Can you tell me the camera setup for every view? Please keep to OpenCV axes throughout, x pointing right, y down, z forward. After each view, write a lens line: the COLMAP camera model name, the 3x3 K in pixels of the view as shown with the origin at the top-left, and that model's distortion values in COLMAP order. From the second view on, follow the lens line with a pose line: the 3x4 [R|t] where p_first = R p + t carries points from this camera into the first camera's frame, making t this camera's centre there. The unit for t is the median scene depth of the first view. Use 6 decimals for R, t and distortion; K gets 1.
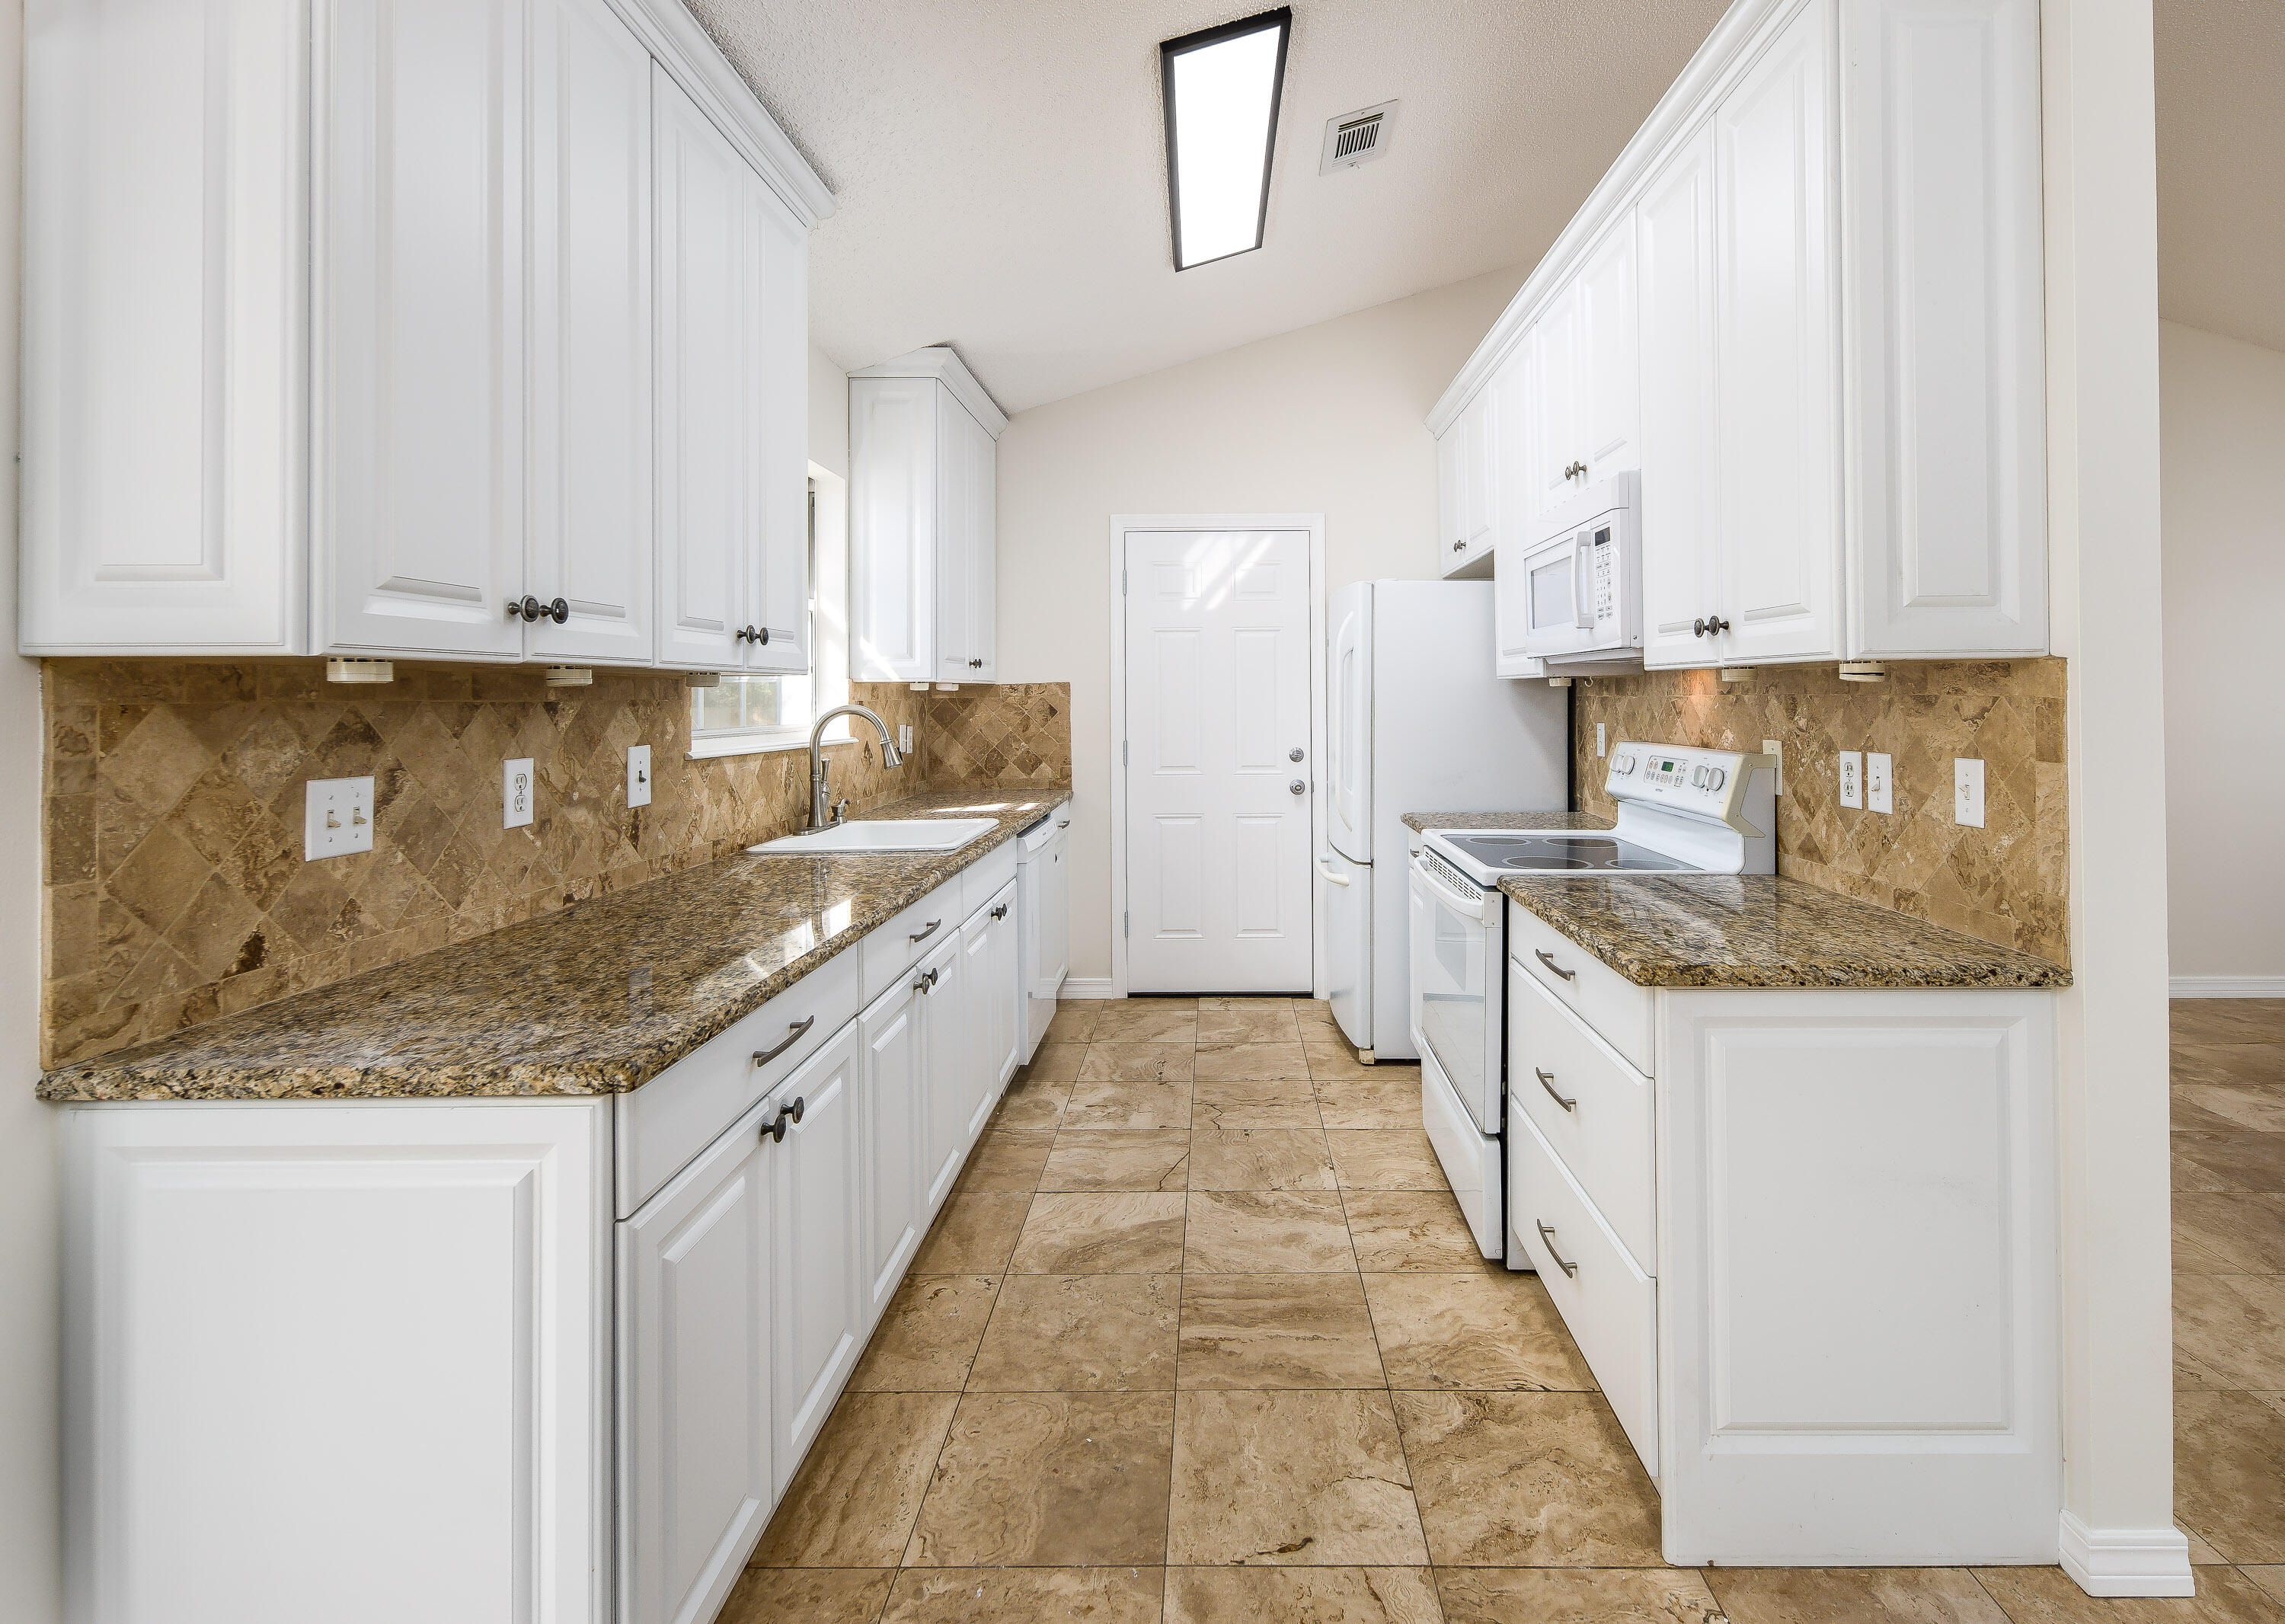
lens RADIAL K [[1059.9, 0, 1213.9], [0, 1059.9, 688.0], [0, 0, 1]] dist [0.010712, -0.003405]
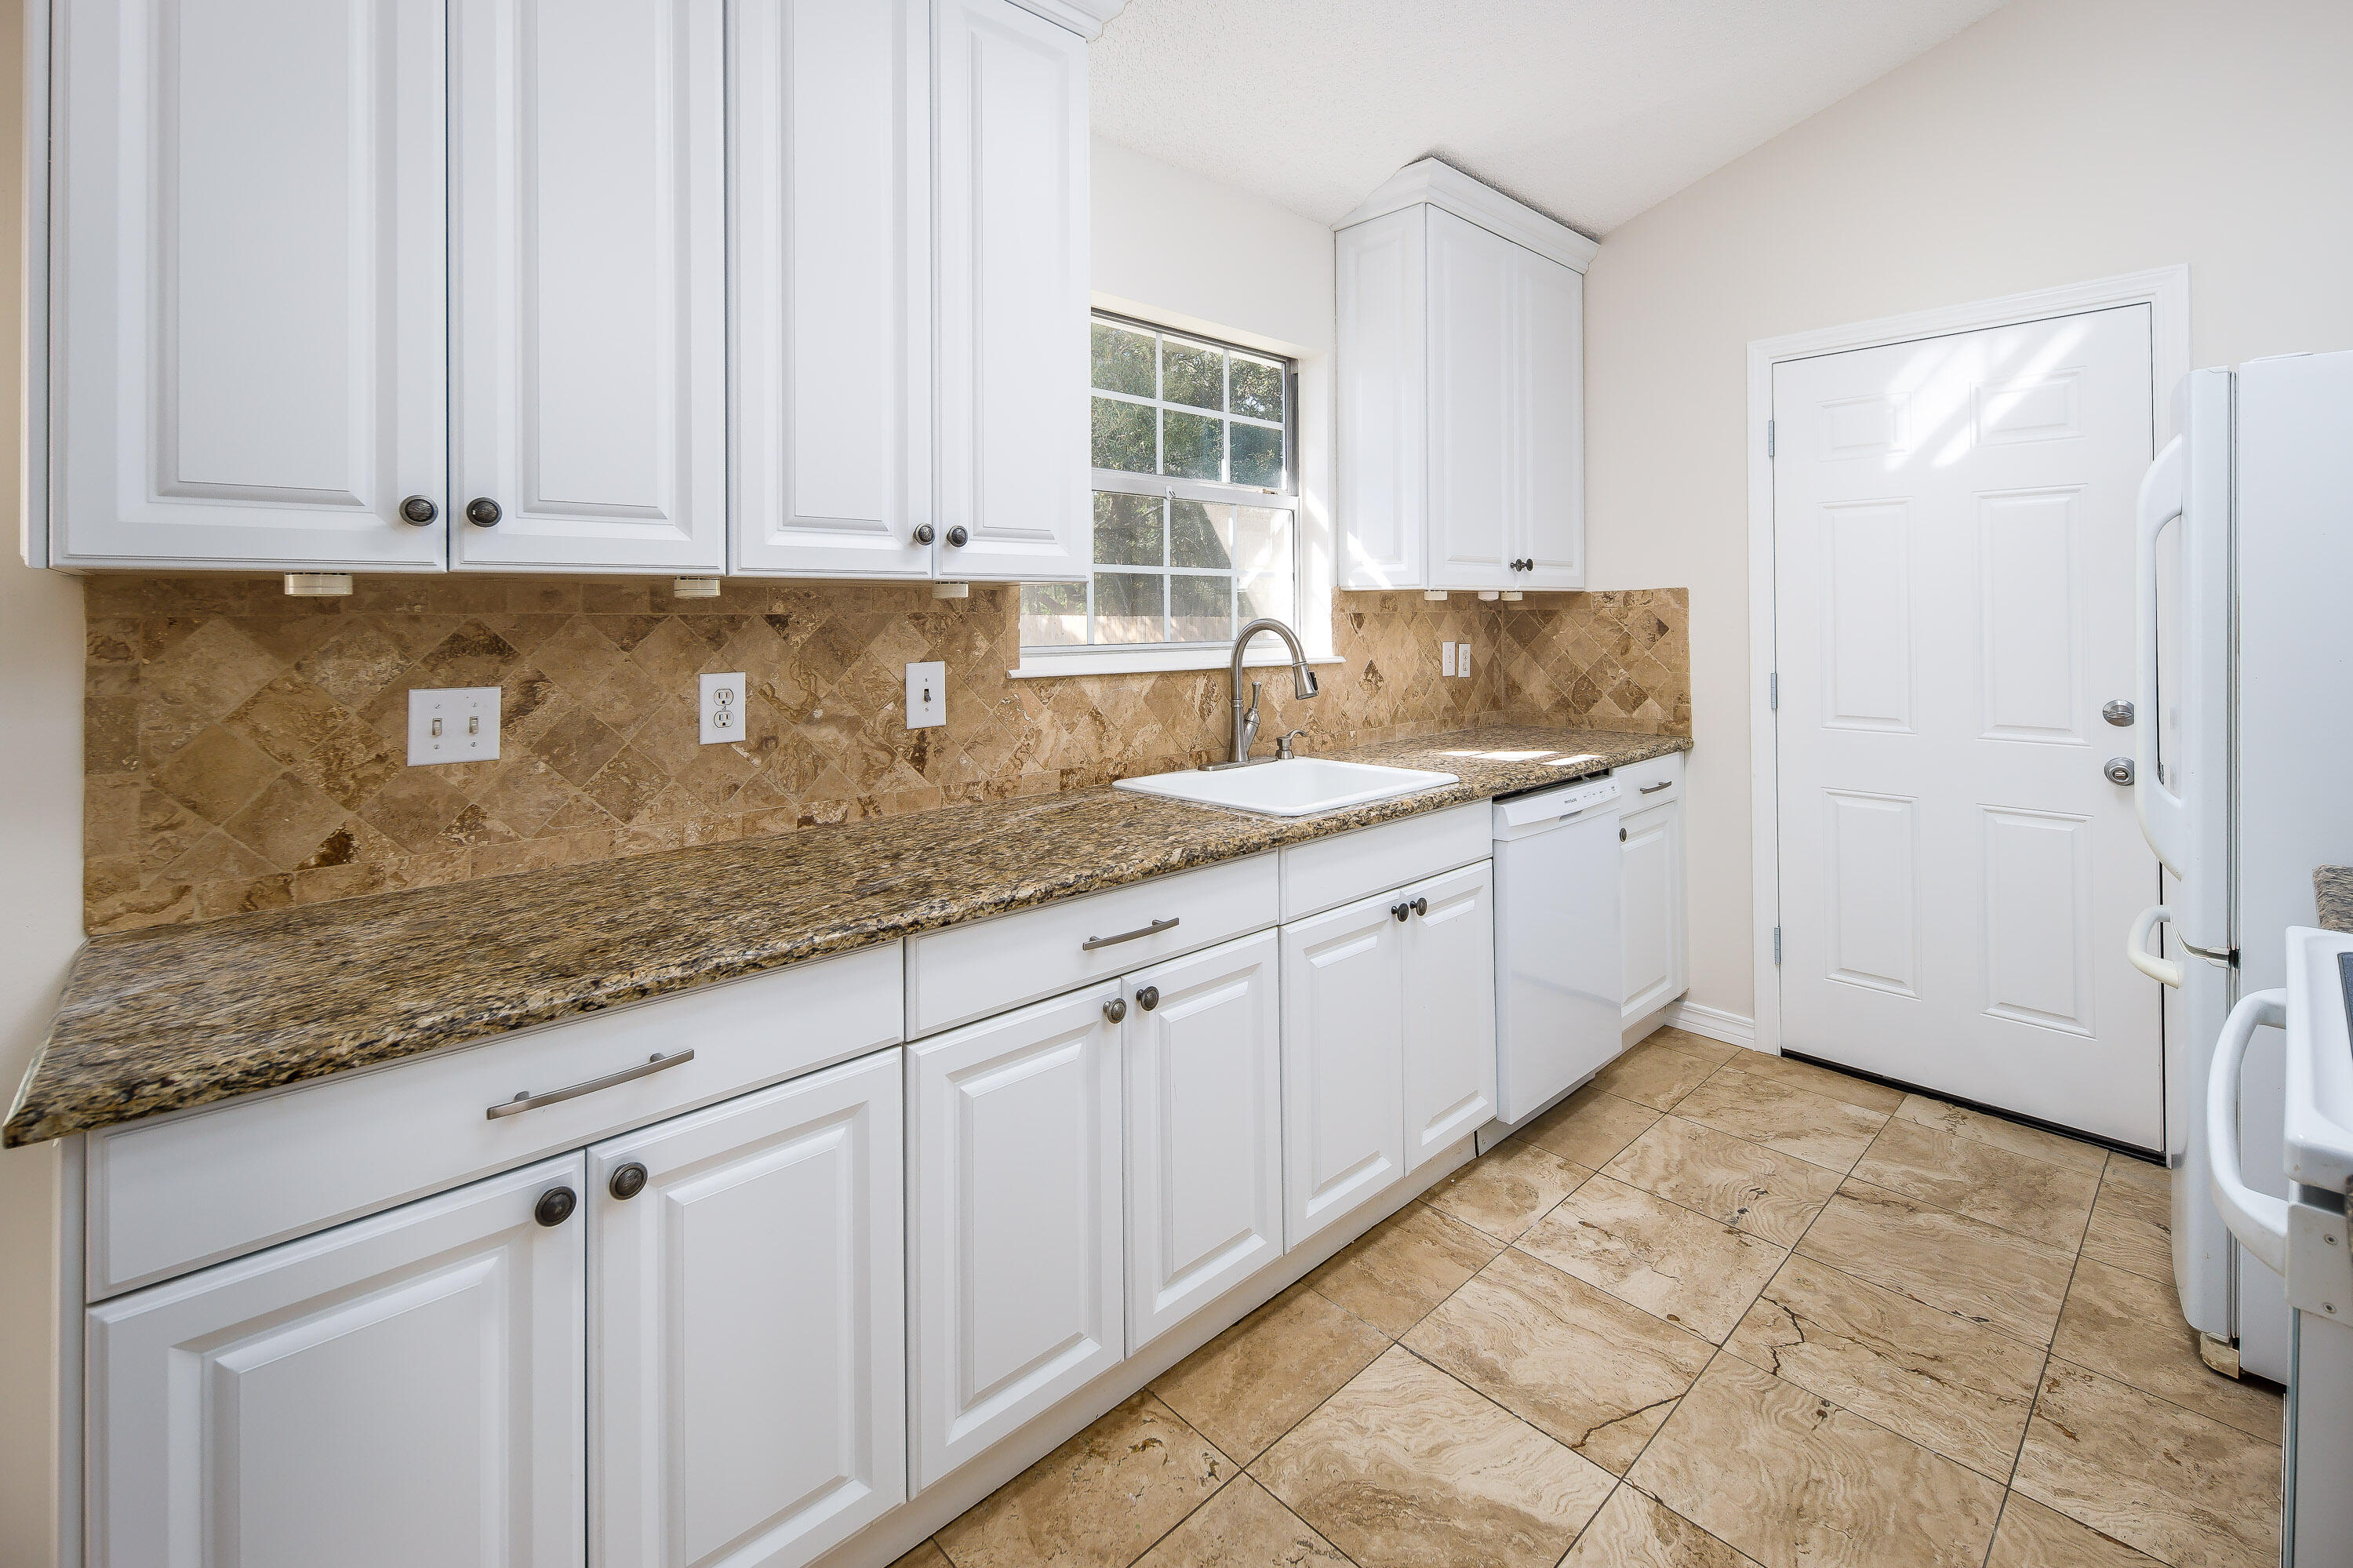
lens RADIAL K [[1037.0, 0, 1162.9], [0, 1037.0, 597.2], [0, 0, 1]] dist [-0.002492, -0.000003]
pose [[0.687249, -0.004758, -0.726406, 0.281599], [0.005264, 0.999985, -0.001570, 0.000966], [0.726403, -0.002744, 0.687264, 0.587529]]
